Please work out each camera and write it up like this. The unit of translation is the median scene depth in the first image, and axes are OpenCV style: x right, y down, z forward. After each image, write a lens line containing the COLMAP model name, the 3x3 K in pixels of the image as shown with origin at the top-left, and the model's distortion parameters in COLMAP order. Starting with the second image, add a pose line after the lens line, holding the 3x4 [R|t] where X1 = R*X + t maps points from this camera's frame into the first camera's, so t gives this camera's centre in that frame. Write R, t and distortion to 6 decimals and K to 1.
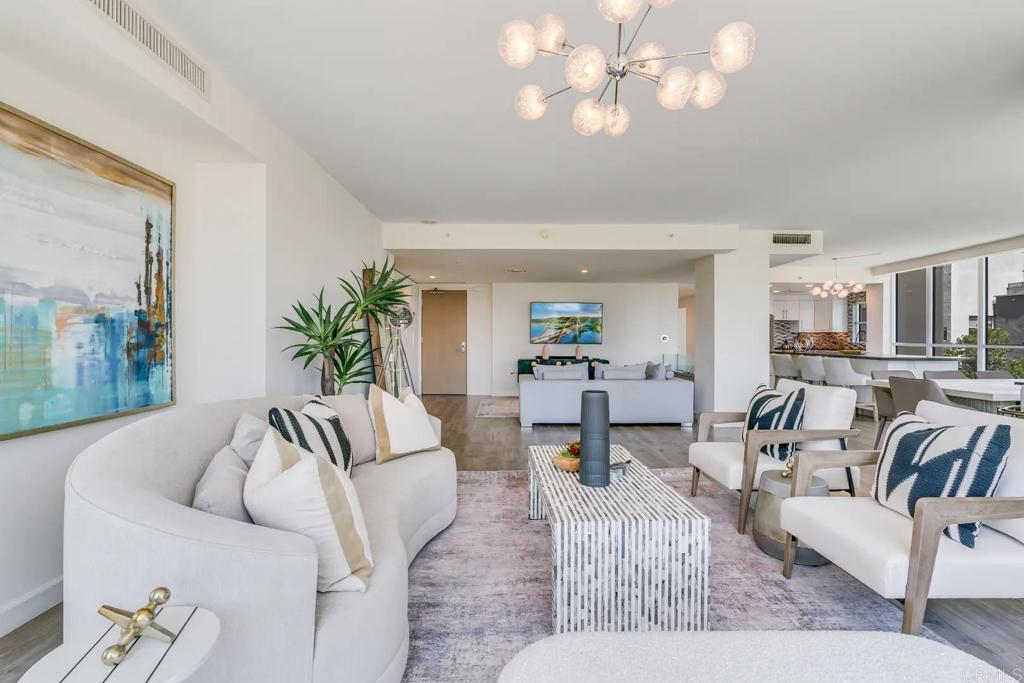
lens RADIAL K [[453.5, 0, 510.1], [0, 453.5, 340.8], [0, 0, 1]] dist [-0.003982, -0.000212]
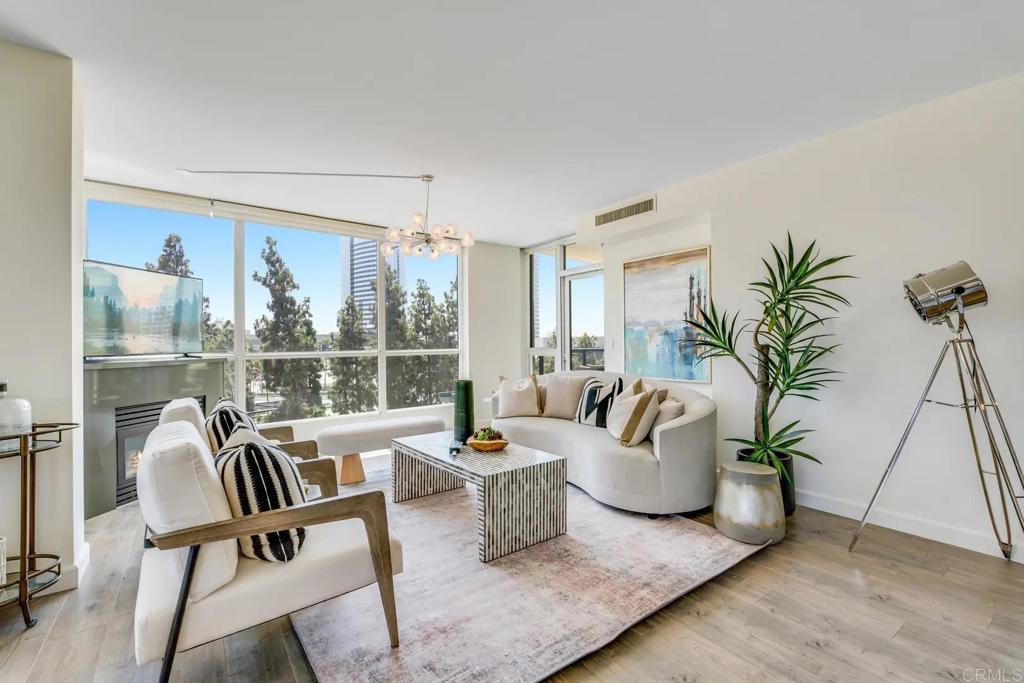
lens RADIAL K [[453.5, 0, 510.9], [0, 453.5, 342.8], [0, 0, 1]] dist [-0.003982, -0.000212]
pose [[-0.822234, 0.009484, -0.569070, 0.224657], [0.007823, 0.999955, 0.005361, -0.004803], [0.569095, -0.000044, -0.822272, 0.571218]]
